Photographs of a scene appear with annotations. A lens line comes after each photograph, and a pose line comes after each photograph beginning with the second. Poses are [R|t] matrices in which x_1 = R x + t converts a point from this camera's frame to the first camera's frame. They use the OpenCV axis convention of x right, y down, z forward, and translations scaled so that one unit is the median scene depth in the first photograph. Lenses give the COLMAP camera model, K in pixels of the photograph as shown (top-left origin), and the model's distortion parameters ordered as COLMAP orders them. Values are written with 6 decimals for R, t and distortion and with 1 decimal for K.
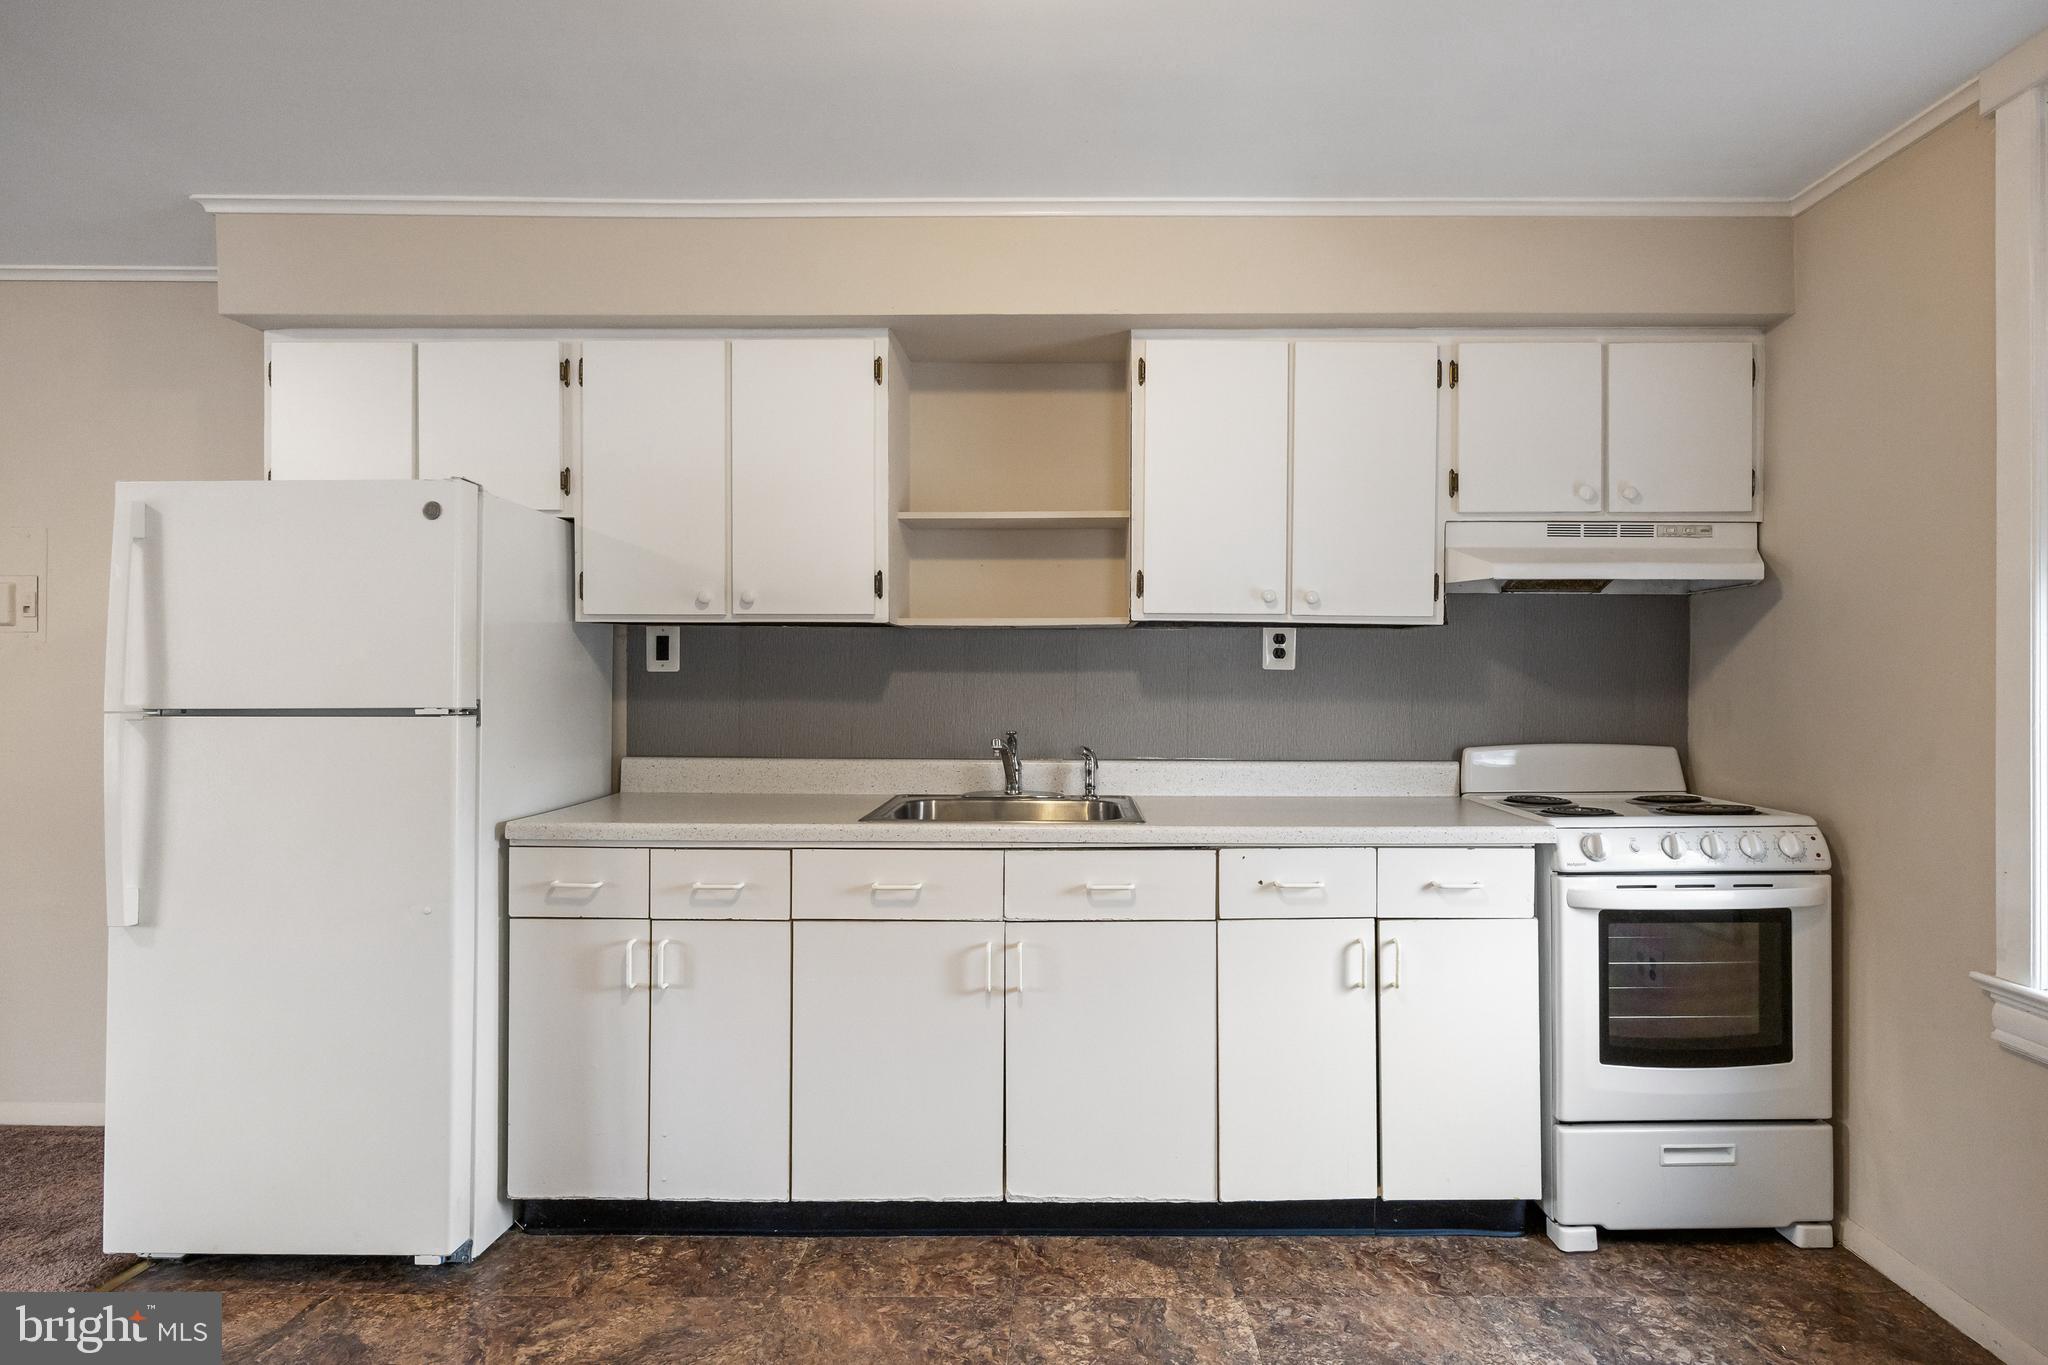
lens RADIAL K [[1118.7, 0, 1078.8], [0, 1118.7, 675.3], [0, 0, 1]] dist [-0.006169, 0.000663]
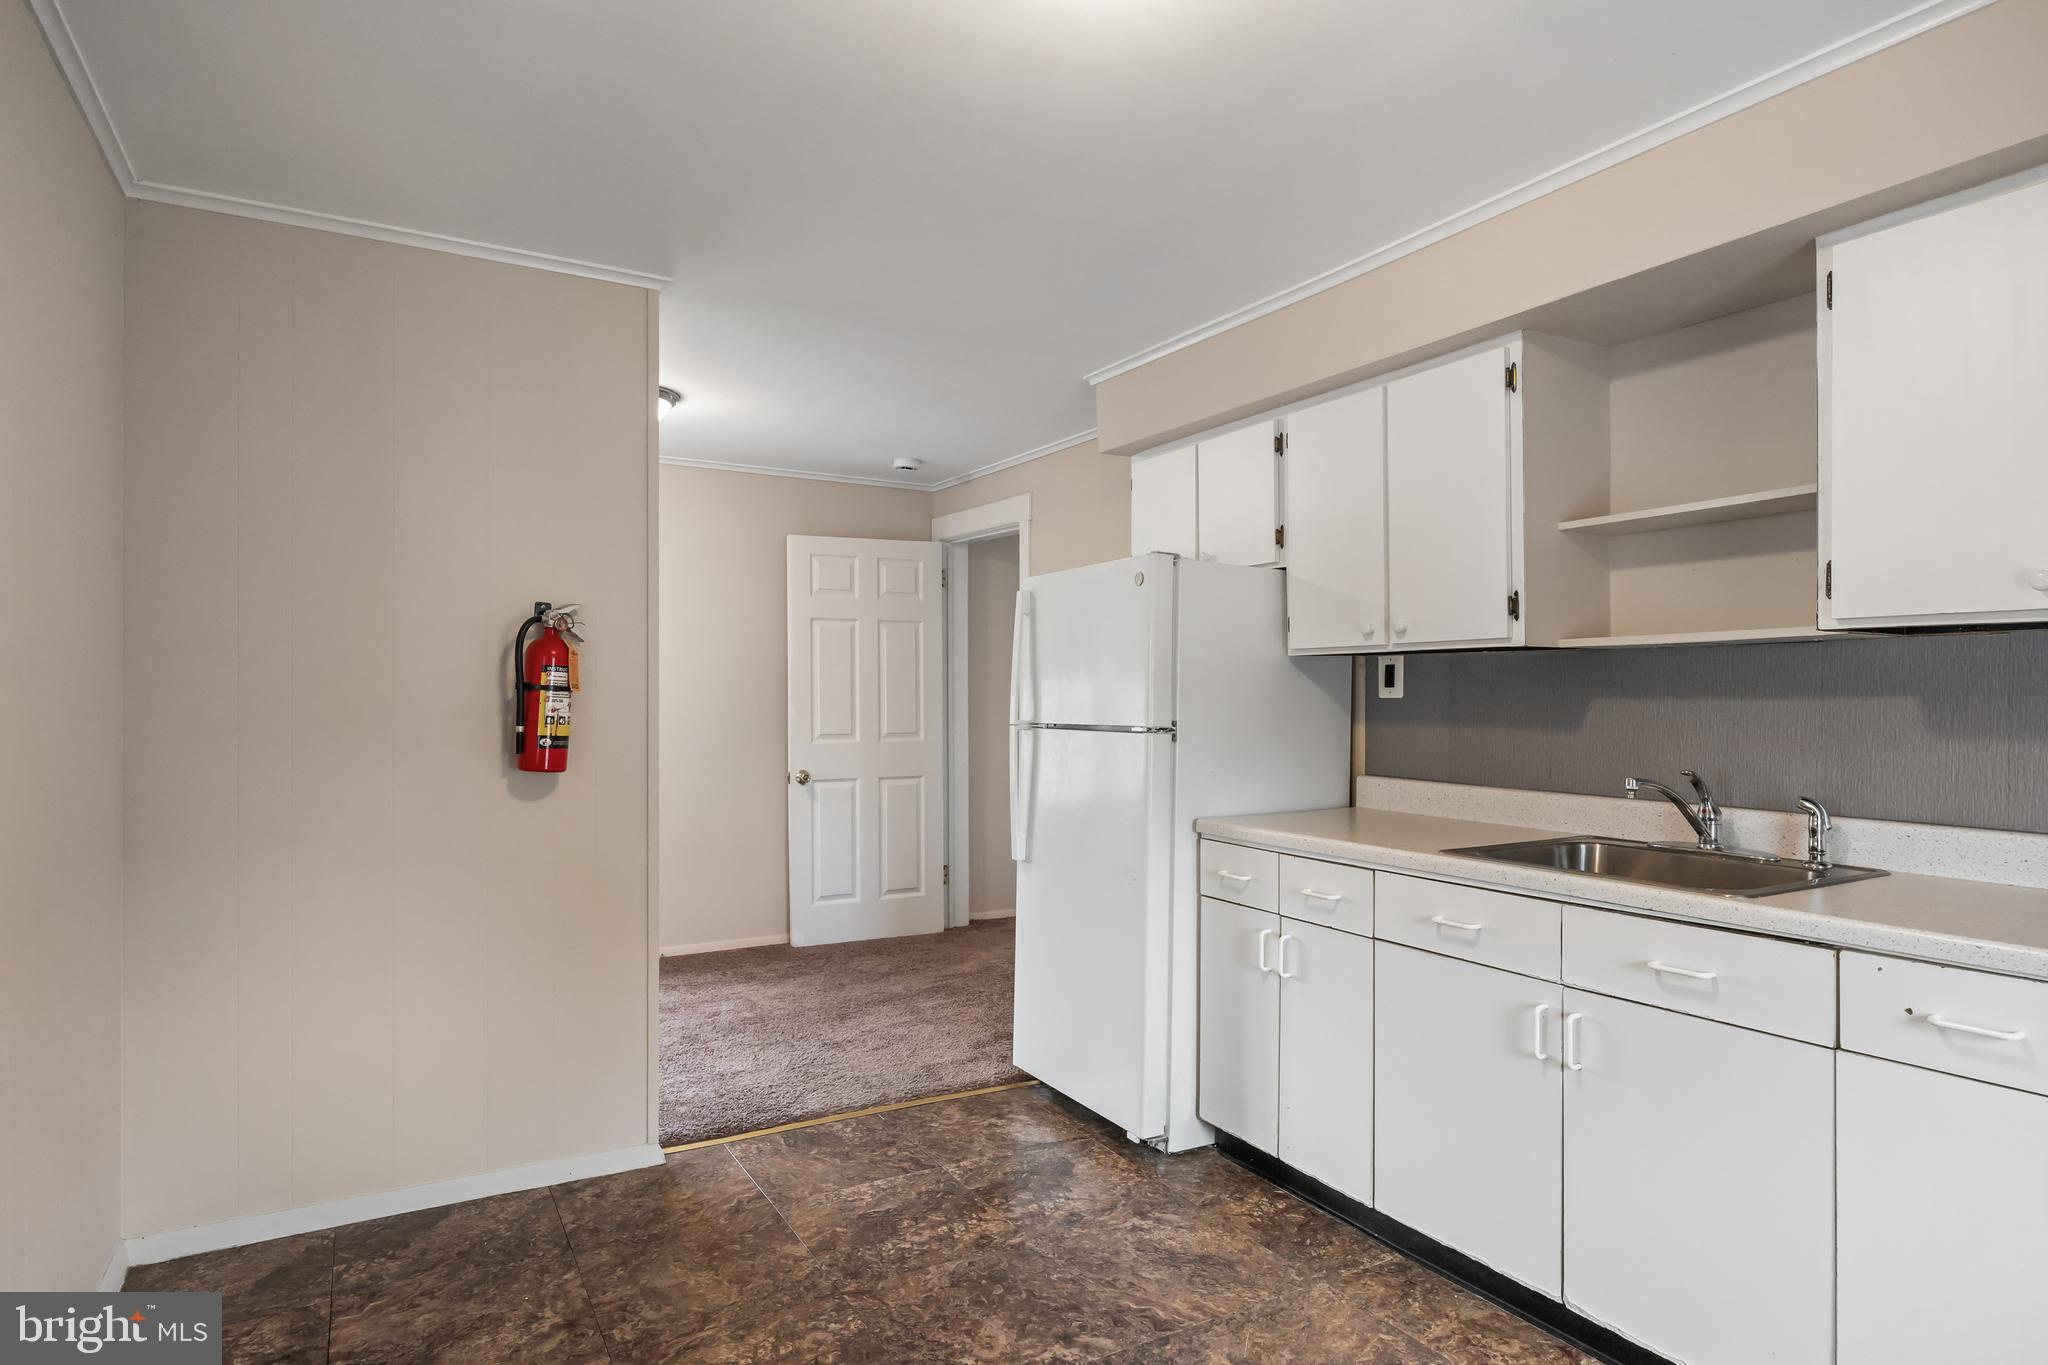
lens RADIAL K [[1137.9, 0, 1019.9], [0, 1137.9, 690.4], [0, 0, 1]] dist [-0.005380, -0.000396]
pose [[0.488158, -0.005492, -0.872738, 0.454947], [0.003001, 0.999985, -0.004614, -0.007122], [0.872750, -0.000367, 0.488167, 0.175784]]
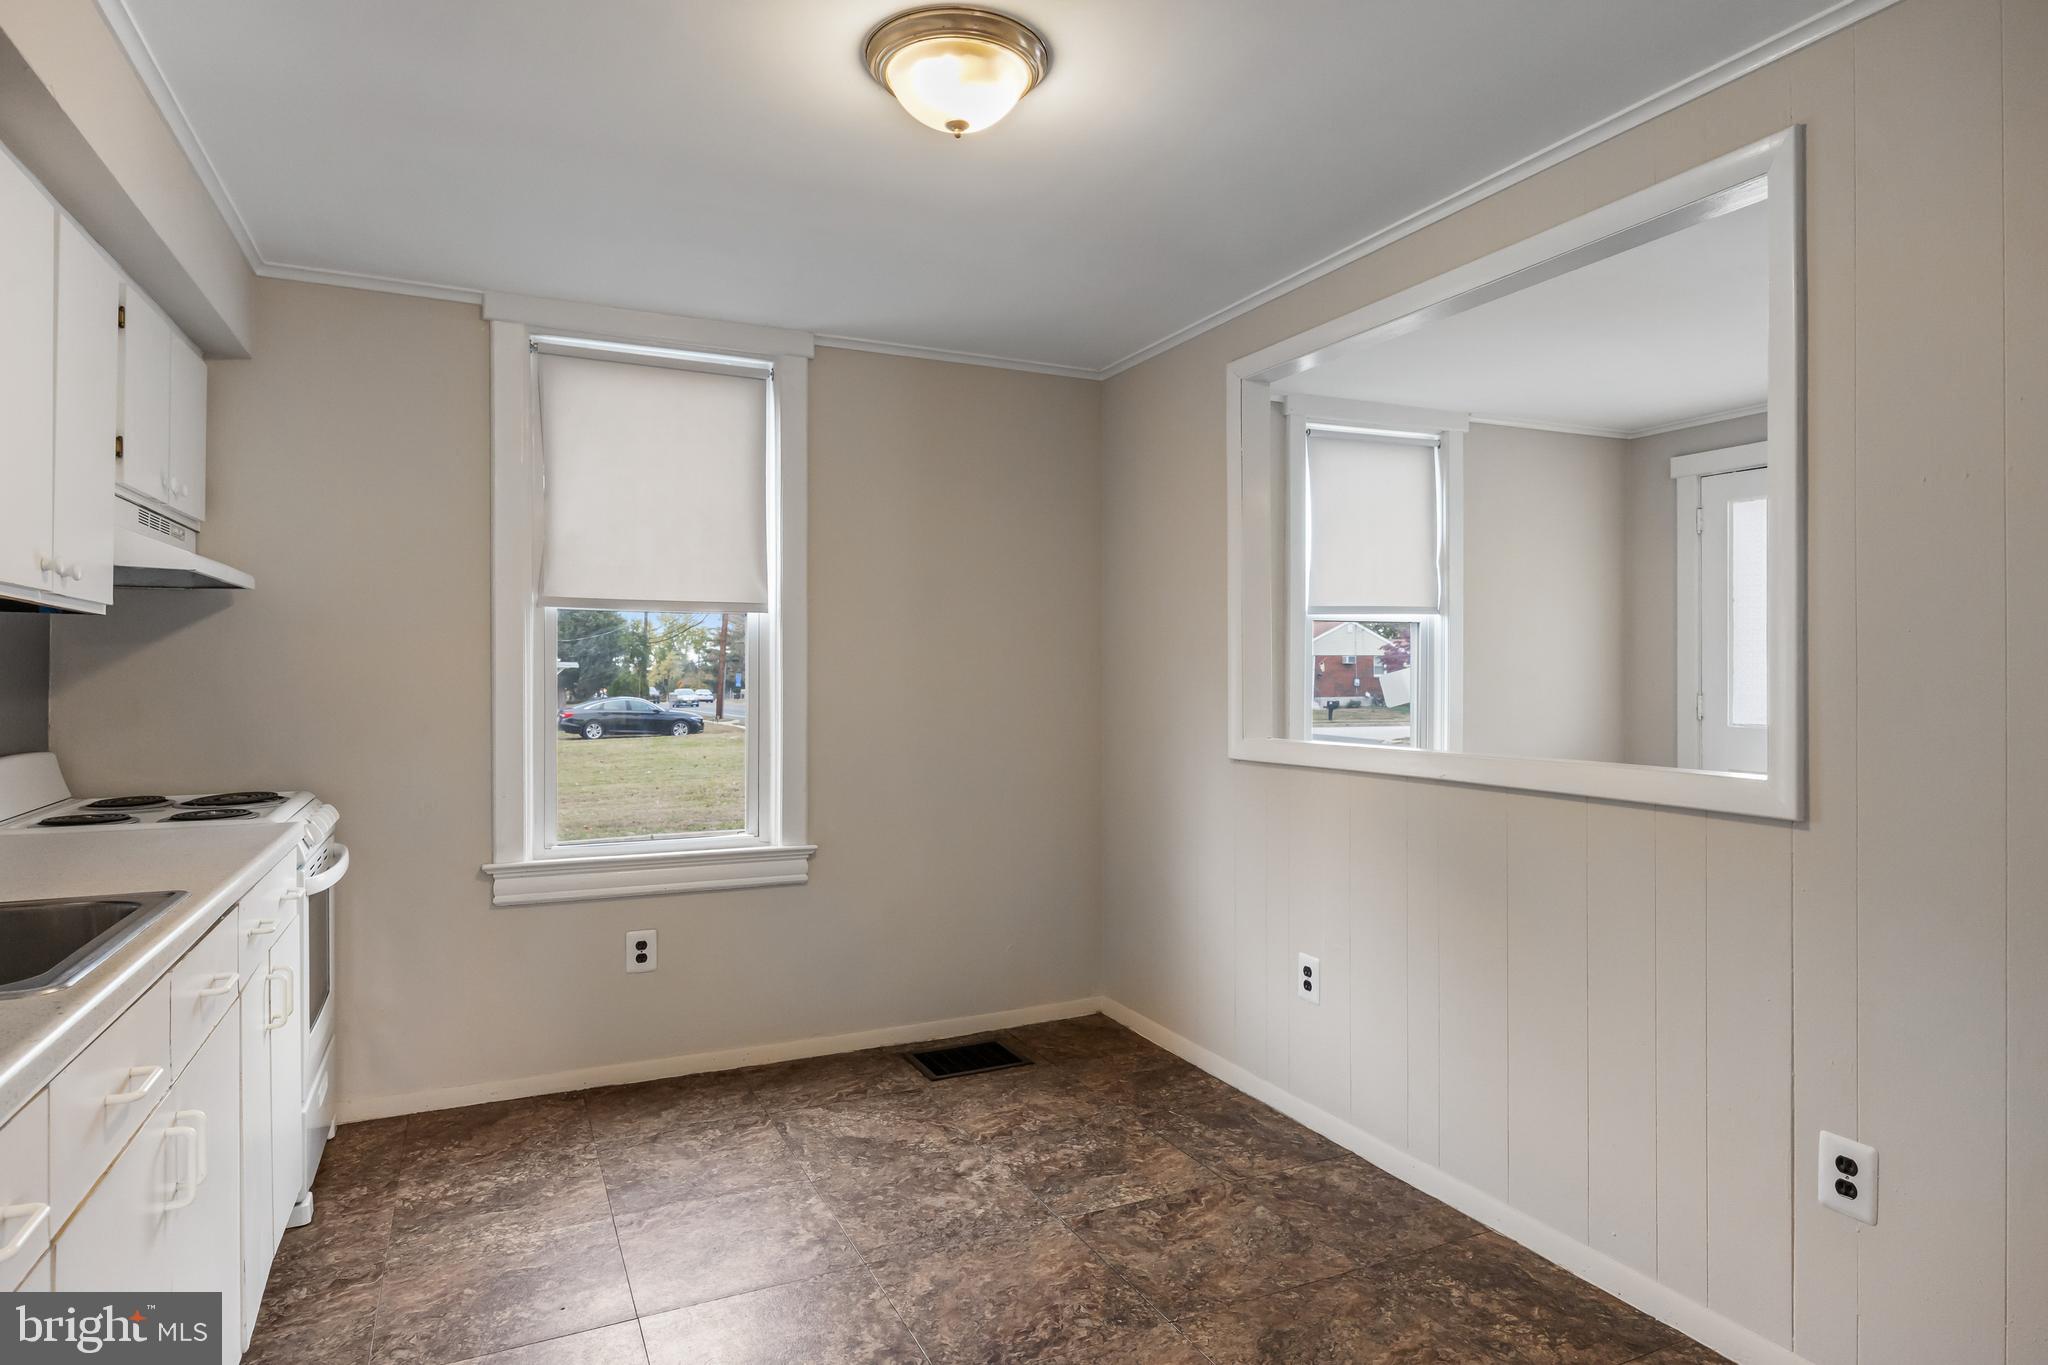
lens RADIAL K [[1137.9, 0, 1000.2], [0, 1137.9, 668.0], [0, 0, 1]] dist [-0.005380, -0.000396]
pose [[-0.393852, -0.000826, 0.919173, -0.916499], [-0.002332, 0.999997, -0.000101, -0.009726], [-0.919171, -0.002183, -0.393853, 0.937074]]
